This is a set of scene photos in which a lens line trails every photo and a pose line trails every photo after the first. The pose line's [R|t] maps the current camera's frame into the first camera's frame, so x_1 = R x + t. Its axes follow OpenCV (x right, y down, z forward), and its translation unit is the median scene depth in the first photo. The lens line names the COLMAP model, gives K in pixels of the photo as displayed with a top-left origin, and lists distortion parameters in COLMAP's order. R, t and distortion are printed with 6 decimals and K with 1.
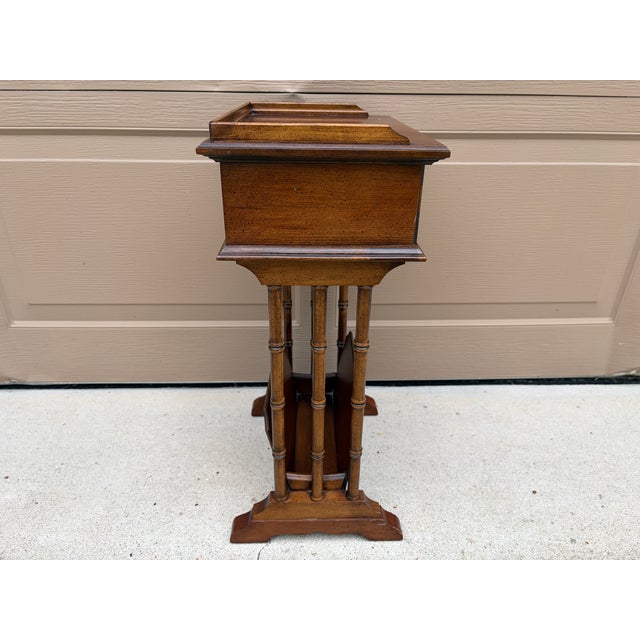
lens RADIAL K [[491.8, 0, 315.7], [0, 491.8, 321.2], [0, 0, 1]] dist [0.047742, -0.061959]
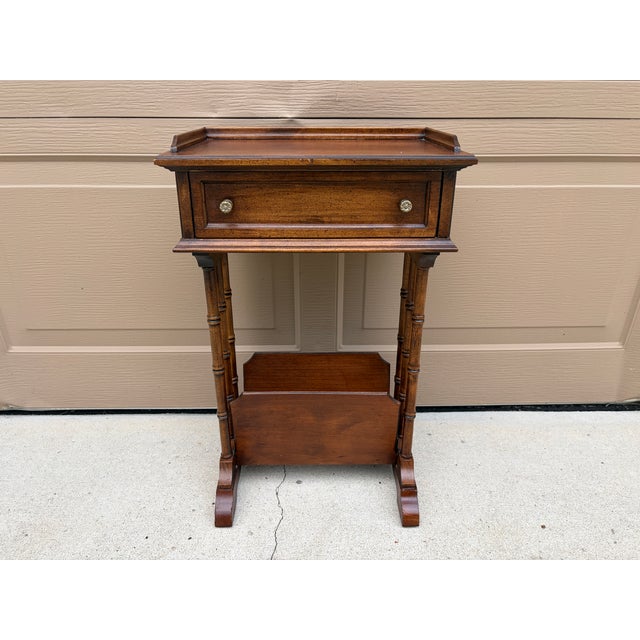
lens RADIAL K [[491.8, 0, 317.6], [0, 491.8, 320.1], [0, 0, 1]] dist [0.047742, -0.061959]
pose [[0.999837, -0.001727, -0.017978, 0.024220], [0.000949, 0.999066, -0.043206, -0.010904], [0.018036, 0.043182, 0.998904, 0.021197]]
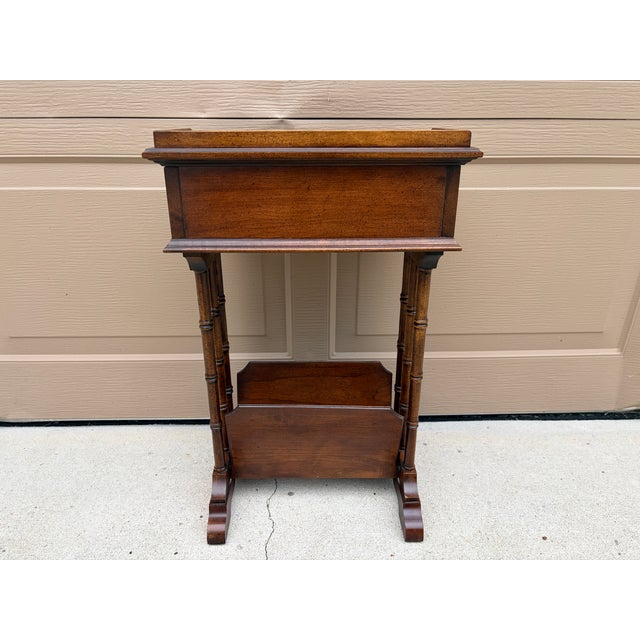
lens RADIAL K [[491.8, 0, 315.0], [0, 491.8, 323.0], [0, 0, 1]] dist [0.047742, -0.061959]
pose [[0.999952, -0.005209, -0.008329, 0.025208], [0.004609, 0.997508, -0.070409, 0.010197], [0.008675, 0.070367, 0.997483, 0.050954]]
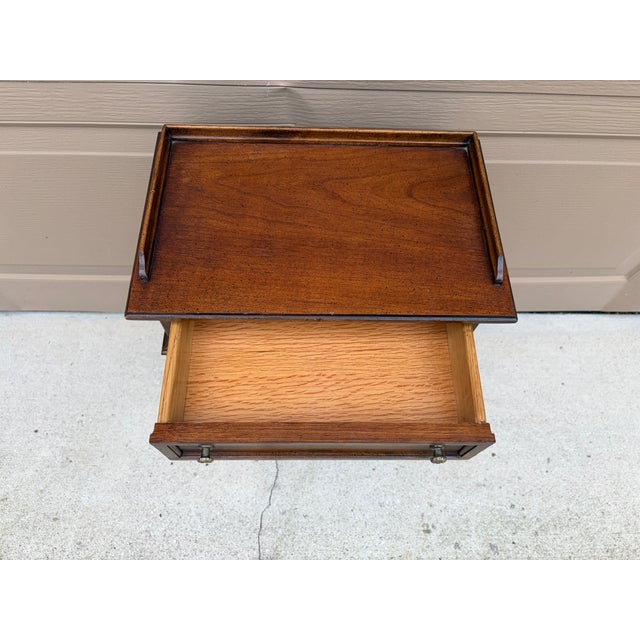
lens RADIAL K [[491.8, 0, 315.2], [0, 491.8, 323.4], [0, 0, 1]] dist [0.047742, -0.061959]
pose [[0.999637, 0.022591, 0.014702, -0.006671], [-0.026911, 0.806017, 0.591281, -0.575701], [0.001508, -0.591461, 0.806332, 0.230445]]
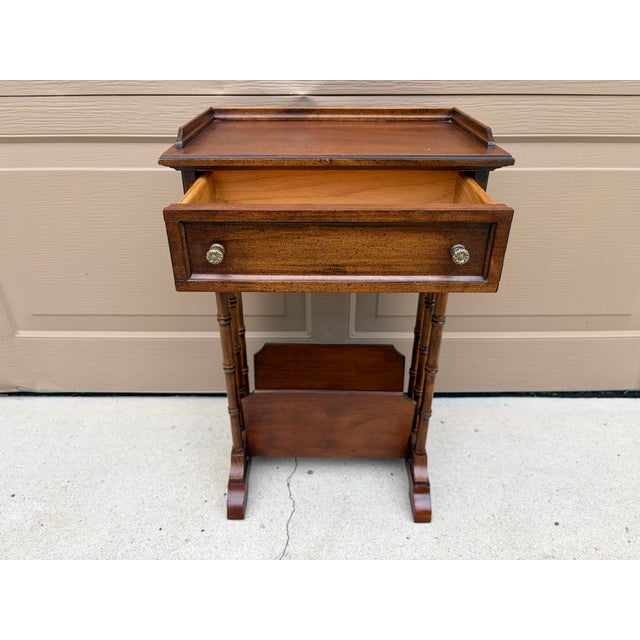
lens RADIAL K [[491.8, 0, 312.6], [0, 491.8, 322.3], [0, 0, 1]] dist [0.047742, -0.061959]
pose [[0.999246, 0.007086, -0.038184, 0.008073], [-0.004813, 0.998228, 0.059306, -0.090987], [0.038537, -0.059077, 0.997509, 0.058507]]
